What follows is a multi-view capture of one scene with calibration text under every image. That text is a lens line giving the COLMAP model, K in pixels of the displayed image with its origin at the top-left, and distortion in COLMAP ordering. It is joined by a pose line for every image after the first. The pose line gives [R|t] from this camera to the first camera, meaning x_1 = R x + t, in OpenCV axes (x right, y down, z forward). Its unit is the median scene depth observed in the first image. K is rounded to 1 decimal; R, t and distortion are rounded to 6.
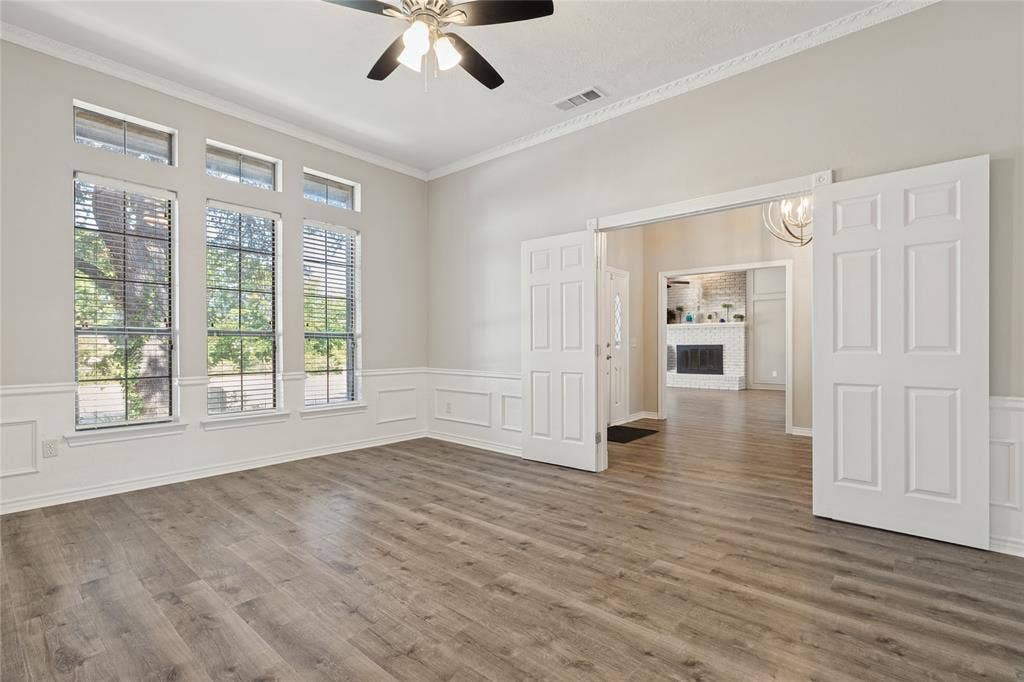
lens RADIAL K [[464.6, 0, 512.0], [0, 464.6, 341.0], [0, 0, 1]] dist [0.003290, -0.000170]
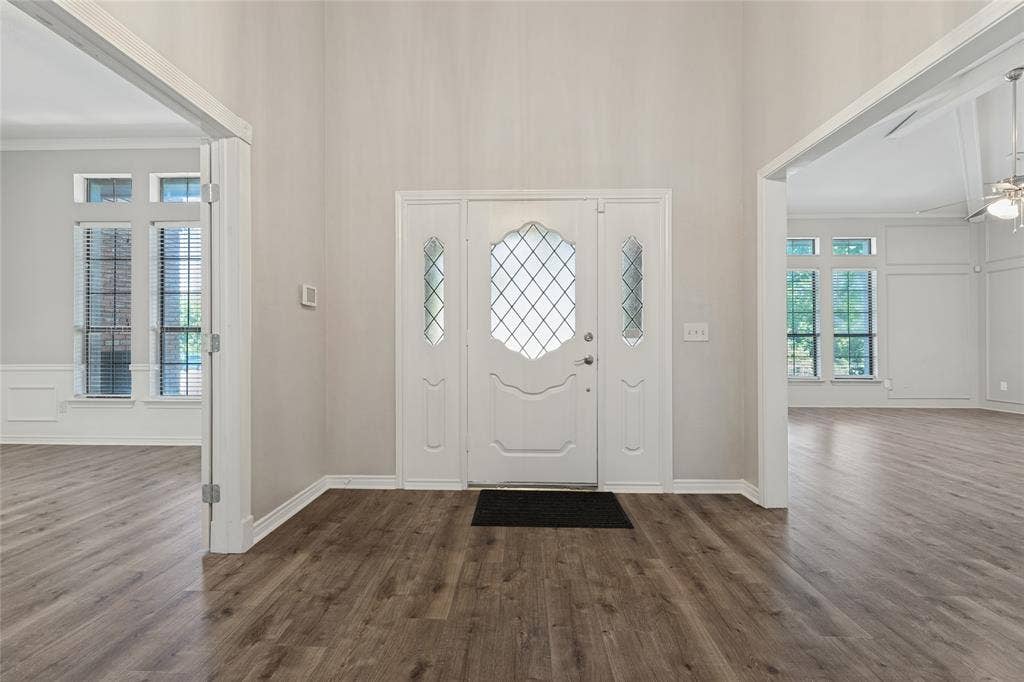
lens RADIAL K [[464.6, 0, 512.0], [0, 464.6, 341.0], [0, 0, 1]] dist [0.003290, -0.000170]
pose [[0.630109, -0.002818, -0.776502, 1.025724], [0.008405, 0.999960, 0.003191, 0.018855], [0.776461, -0.008537, 0.630107, 1.077708]]
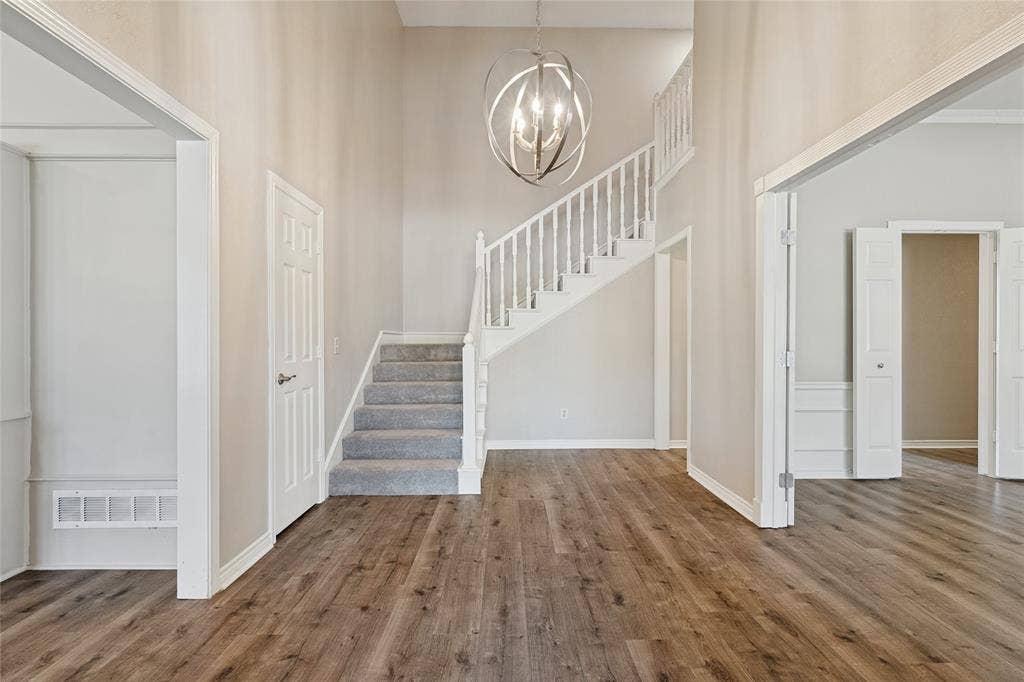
lens RADIAL K [[464.6, 0, 512.0], [0, 464.6, 341.0], [0, 0, 1]] dist [0.003290, -0.000170]
pose [[-0.657898, 0.004048, 0.753096, 0.248274], [-0.005005, 0.999940, -0.009747, -0.008236], [-0.753091, -0.010181, -0.657838, 1.807896]]
